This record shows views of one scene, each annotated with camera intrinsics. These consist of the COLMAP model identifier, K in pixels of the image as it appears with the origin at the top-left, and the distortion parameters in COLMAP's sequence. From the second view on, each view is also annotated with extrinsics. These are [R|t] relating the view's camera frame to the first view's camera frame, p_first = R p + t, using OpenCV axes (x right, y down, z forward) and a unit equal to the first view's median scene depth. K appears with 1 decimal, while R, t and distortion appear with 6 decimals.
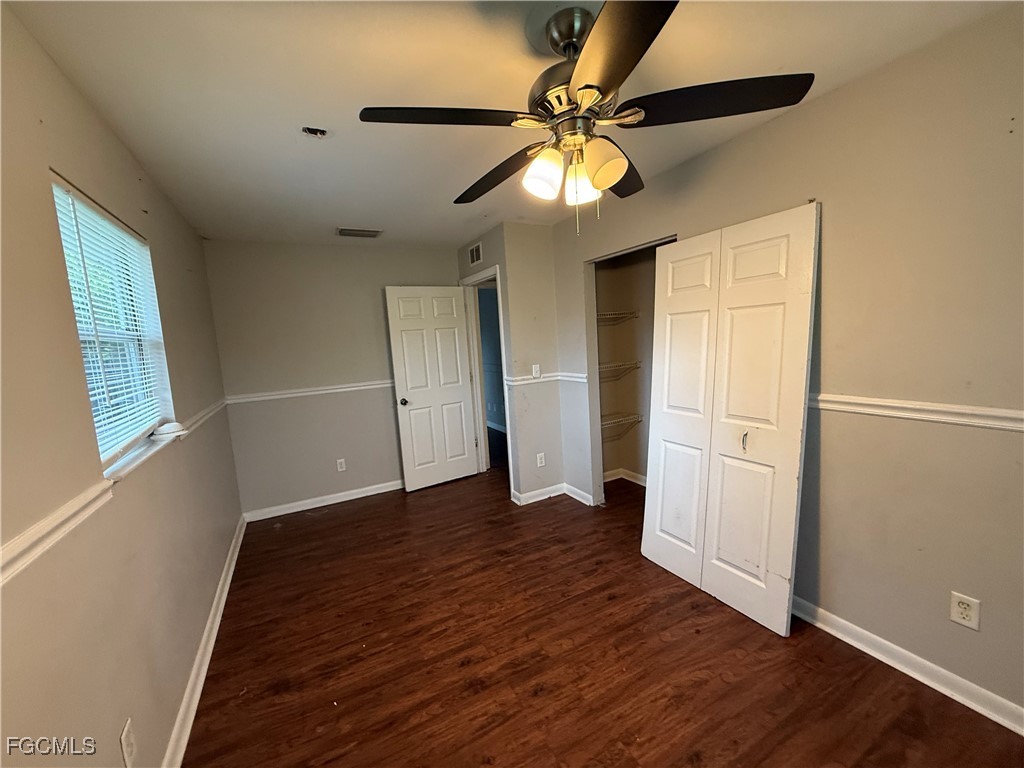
lens RADIAL K [[410.8, 0, 512.3], [0, 410.8, 382.8], [0, 0, 1]] dist [-0.000475, -0.000234]
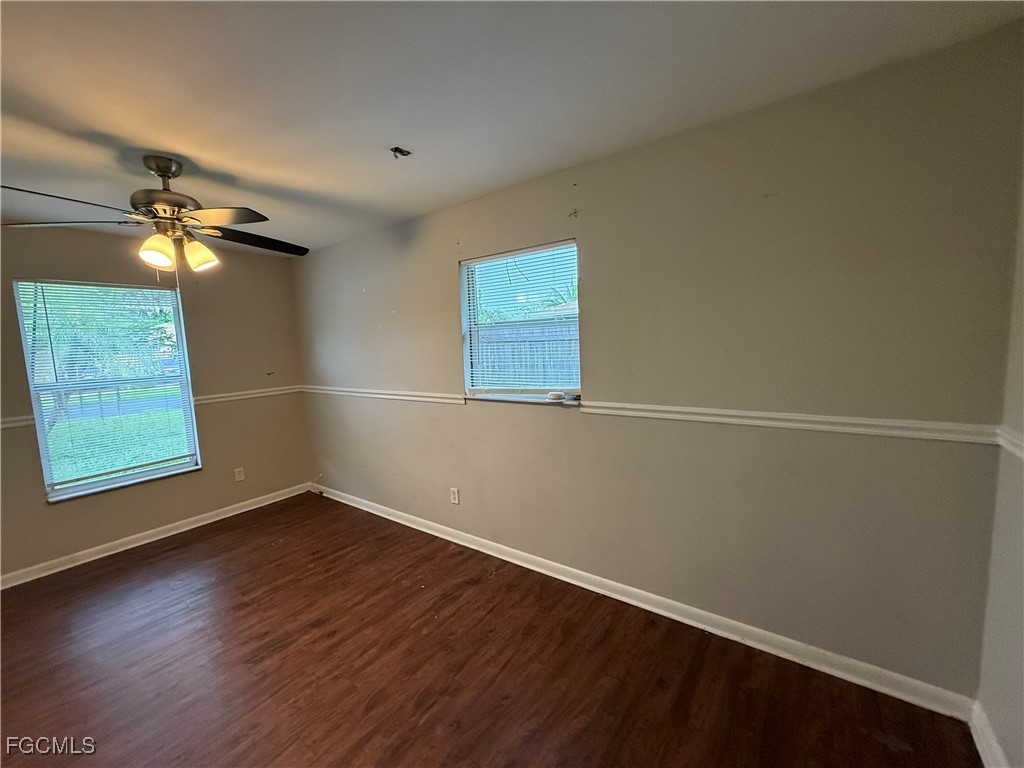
lens RADIAL K [[410.8, 0, 507.4], [0, 410.8, 383.9], [0, 0, 1]] dist [-0.000475, -0.000234]
pose [[-0.900130, 0.139537, -0.412668, -0.160052], [0.049667, 0.974006, 0.221009, -0.192343], [0.432780, 0.178441, -0.883663, 1.863961]]
